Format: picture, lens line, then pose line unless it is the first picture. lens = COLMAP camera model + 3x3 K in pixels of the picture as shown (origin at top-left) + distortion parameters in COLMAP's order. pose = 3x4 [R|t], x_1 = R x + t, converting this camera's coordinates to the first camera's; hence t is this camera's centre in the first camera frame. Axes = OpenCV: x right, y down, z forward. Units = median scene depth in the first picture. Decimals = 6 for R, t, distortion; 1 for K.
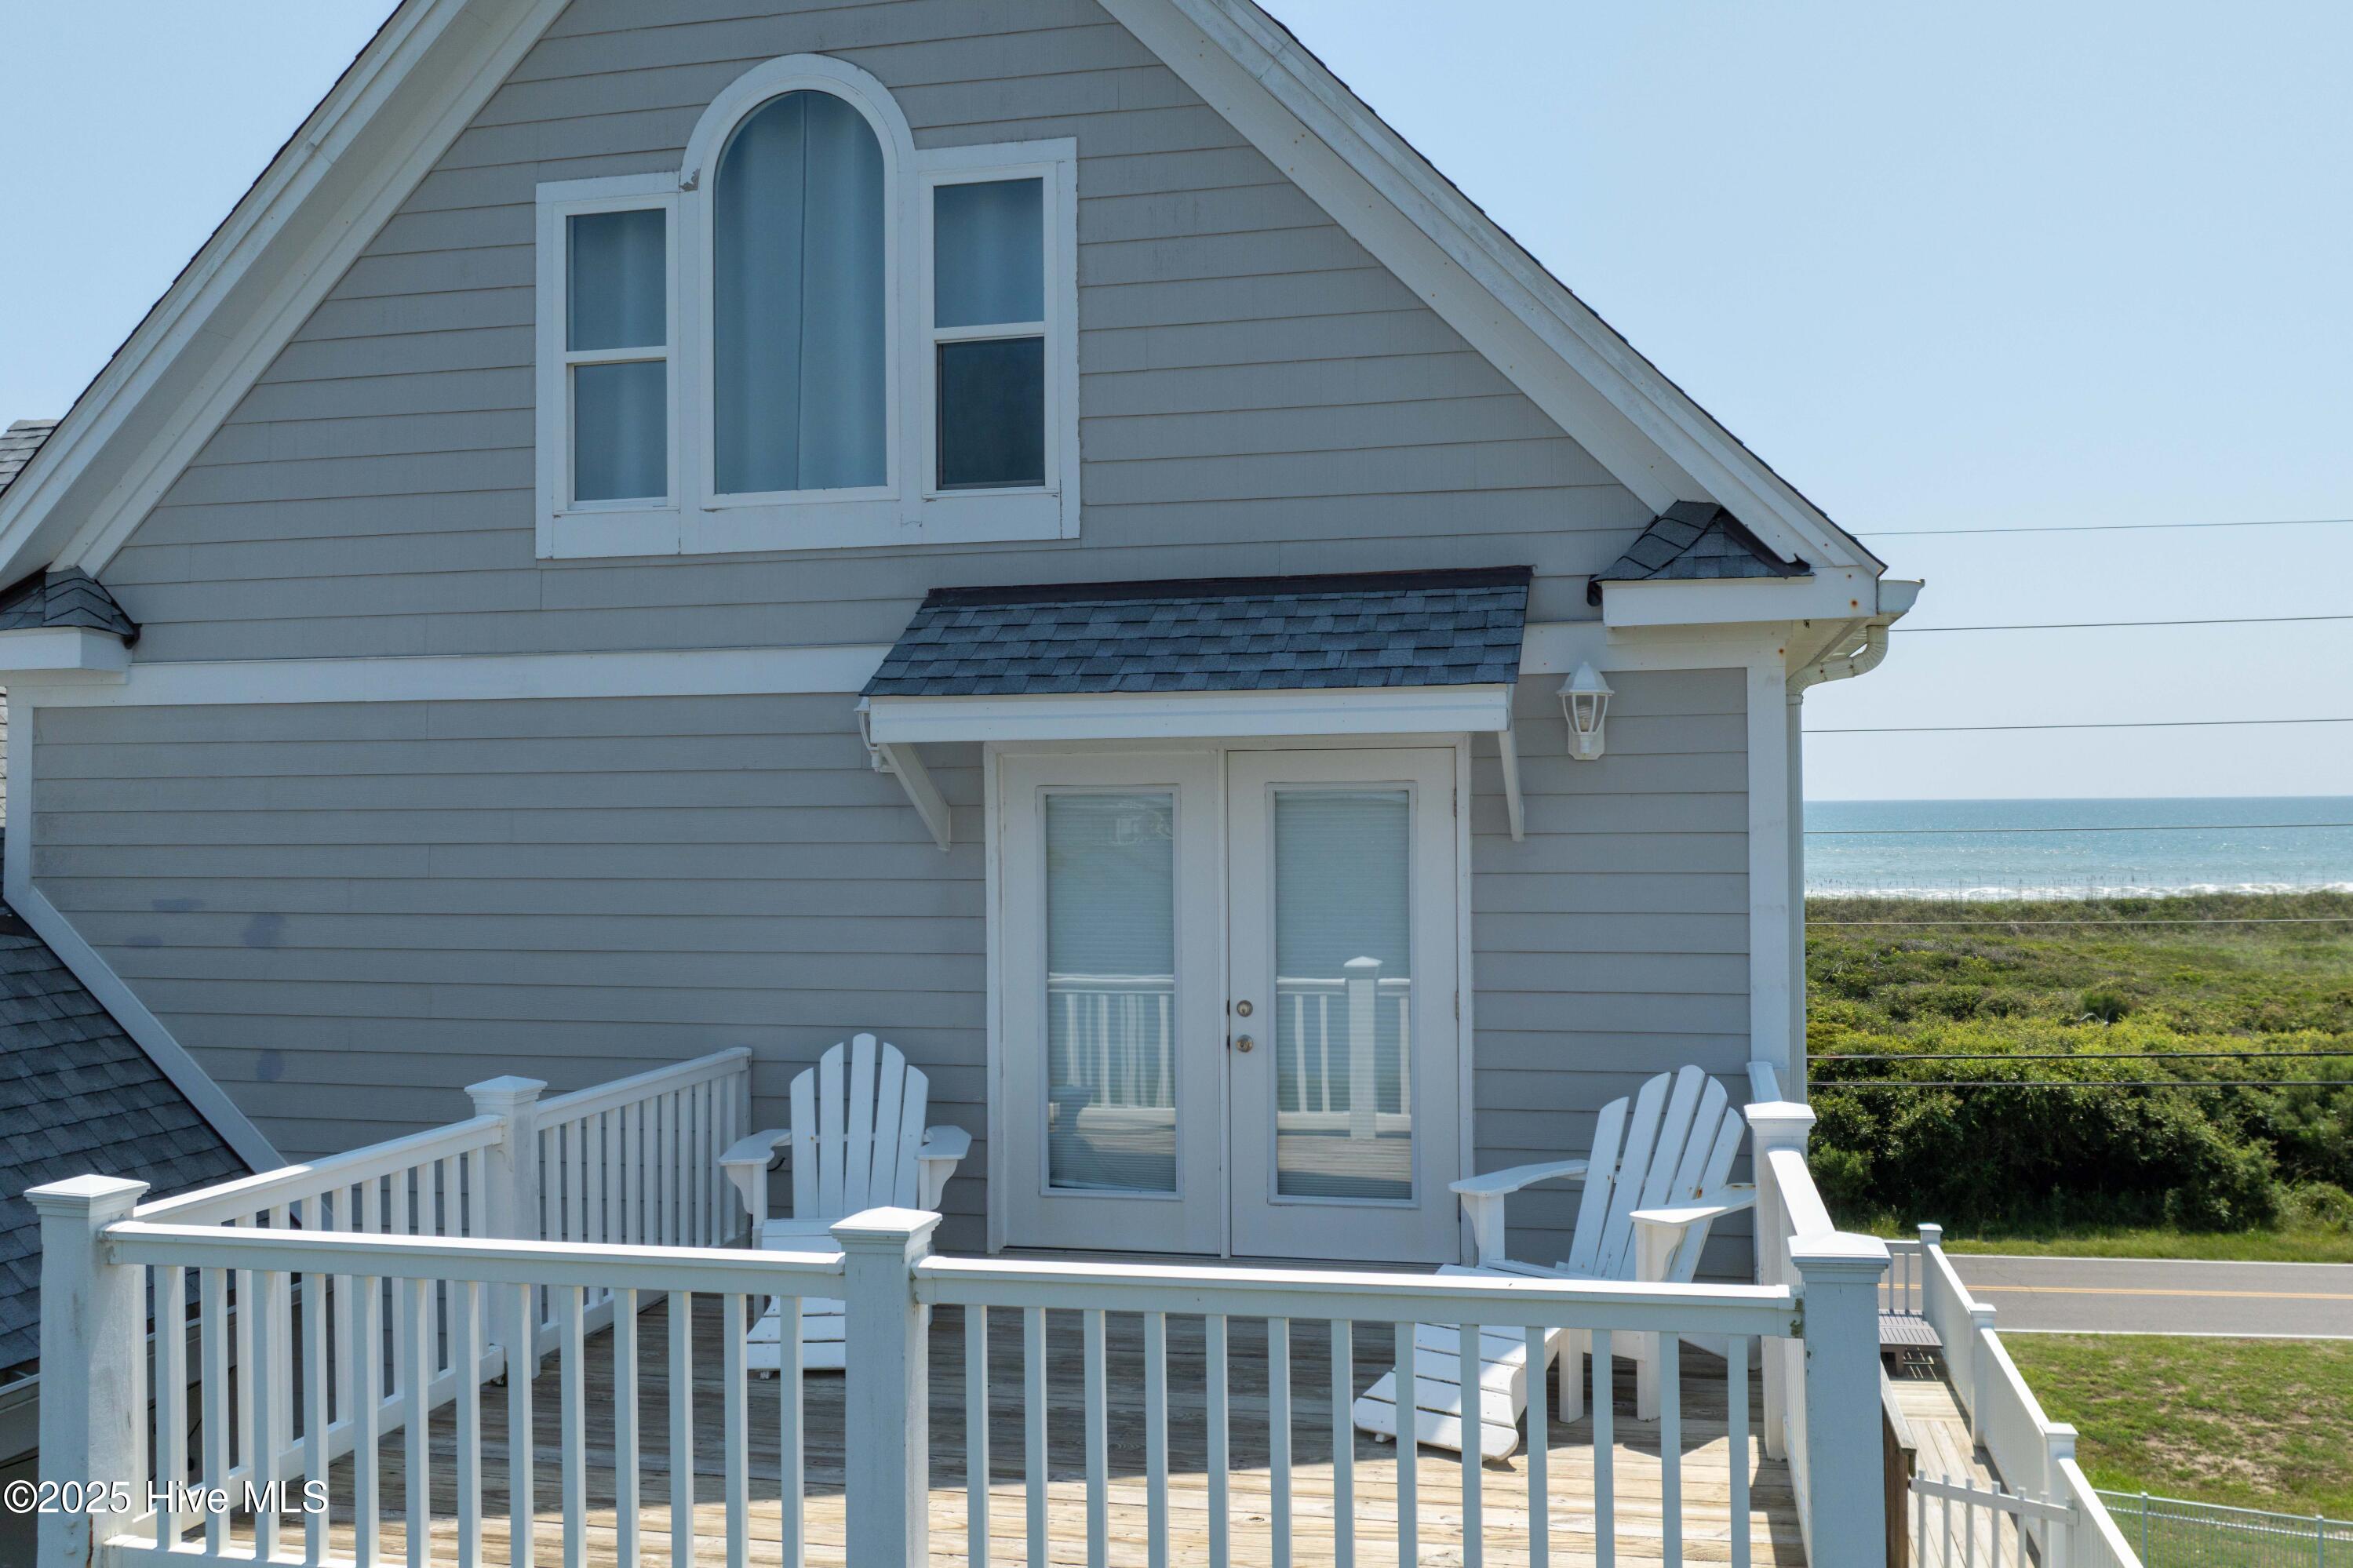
lens RADIAL K [[1862.8, 0, 1203.3], [0, 1862.8, 778.8], [0, 0, 1]] dist [-0.012092, -0.006644]
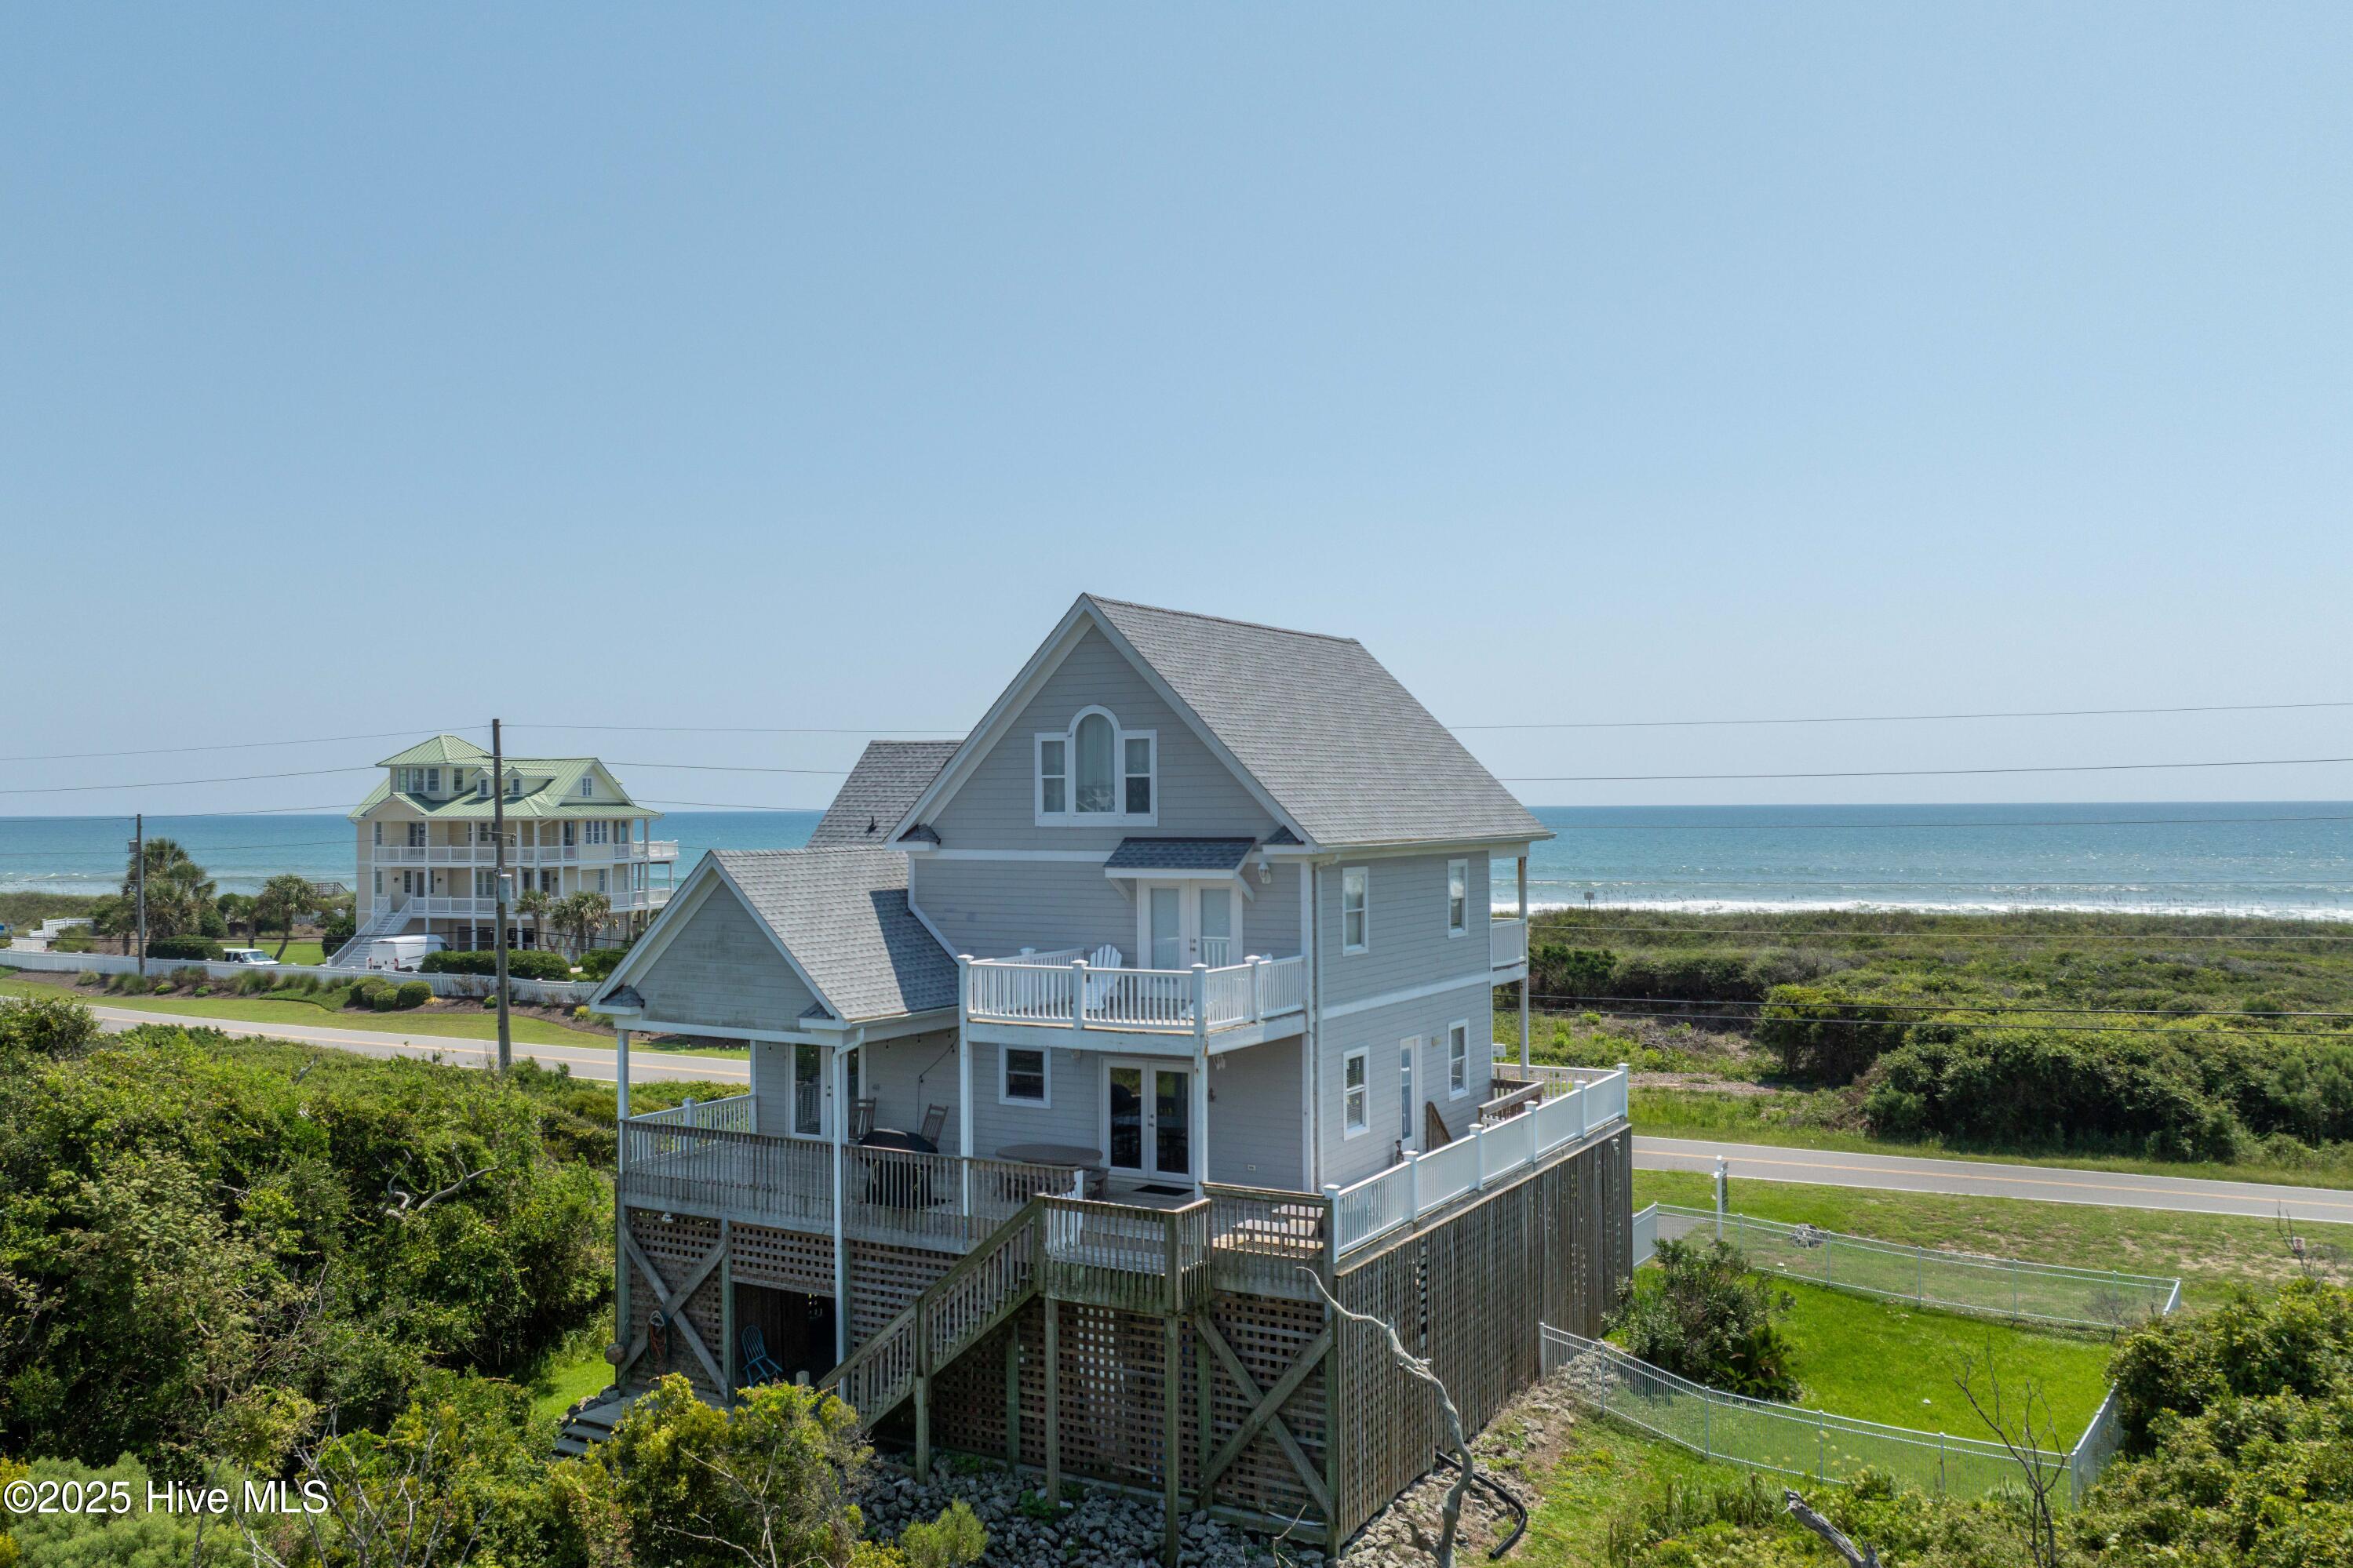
lens RADIAL K [[1858.2, 0, 1098.8], [0, 1858.2, 784.6], [0, 0, 1]] dist [-0.005562, -0.004786]
pose [[0.947387, -0.000834, -0.320091, 1.068005], [0.002214, 0.999990, 0.003947, -0.225627], [0.320084, -0.004448, 0.947379, -2.788012]]
